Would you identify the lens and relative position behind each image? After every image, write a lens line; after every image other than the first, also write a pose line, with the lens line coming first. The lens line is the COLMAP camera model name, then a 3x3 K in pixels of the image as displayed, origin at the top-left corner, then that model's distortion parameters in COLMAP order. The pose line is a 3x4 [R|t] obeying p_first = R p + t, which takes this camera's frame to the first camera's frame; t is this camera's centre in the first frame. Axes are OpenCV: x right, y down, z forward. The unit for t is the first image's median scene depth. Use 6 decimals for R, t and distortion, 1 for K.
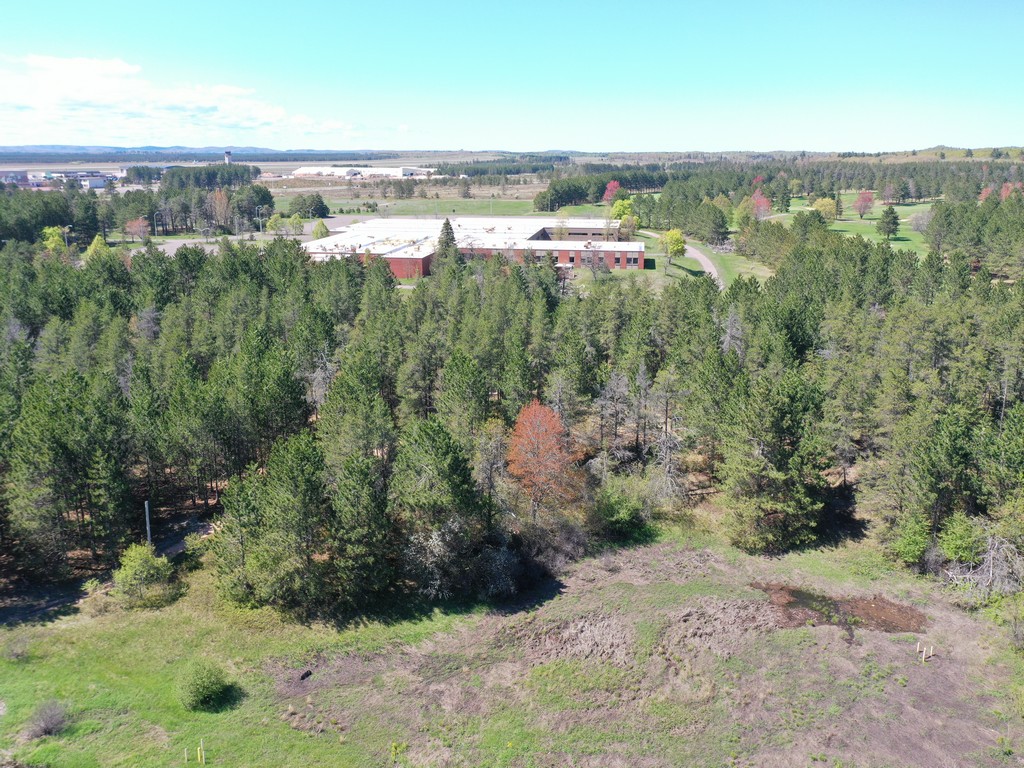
lens RADIAL K [[821.3, 0, 510.7], [0, 821.3, 386.6], [0, 0, 1]] dist [0.023885, -0.006035]
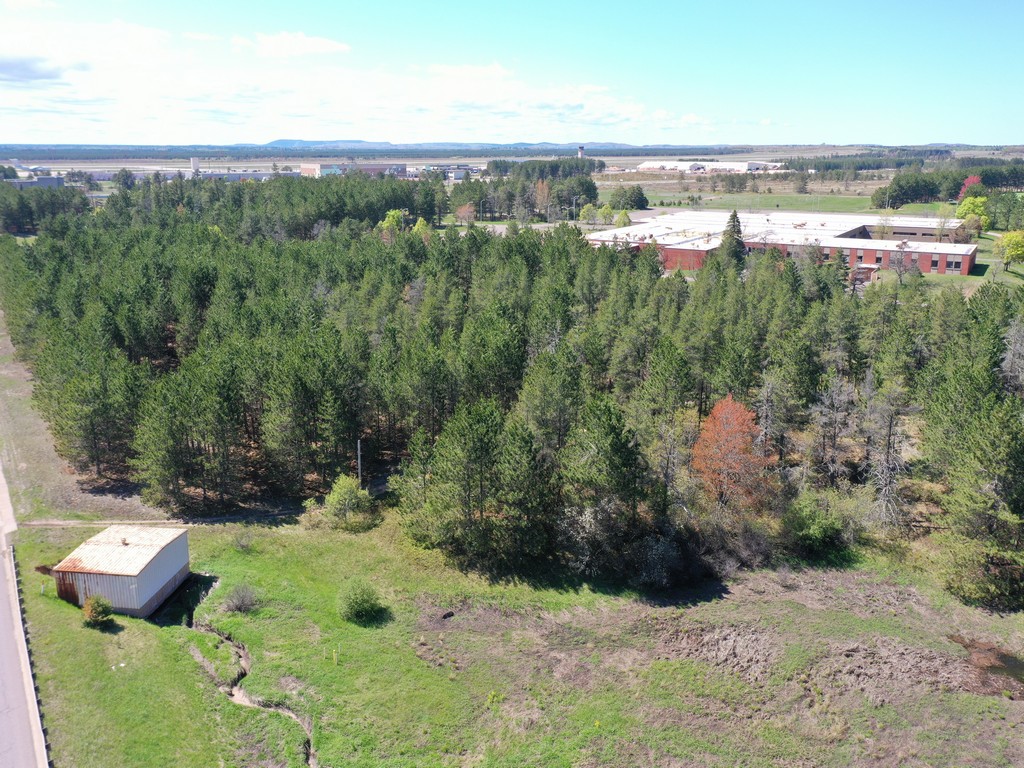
lens RADIAL K [[821.3, 0, 509.3], [0, 821.3, 382.5], [0, 0, 1]] dist [0.023885, -0.006035]
pose [[0.913489, 0.111159, -0.391384, 0.174658], [-0.111047, 0.993549, 0.023000, 0.008334], [0.391415, 0.022452, 0.919940, 0.019805]]
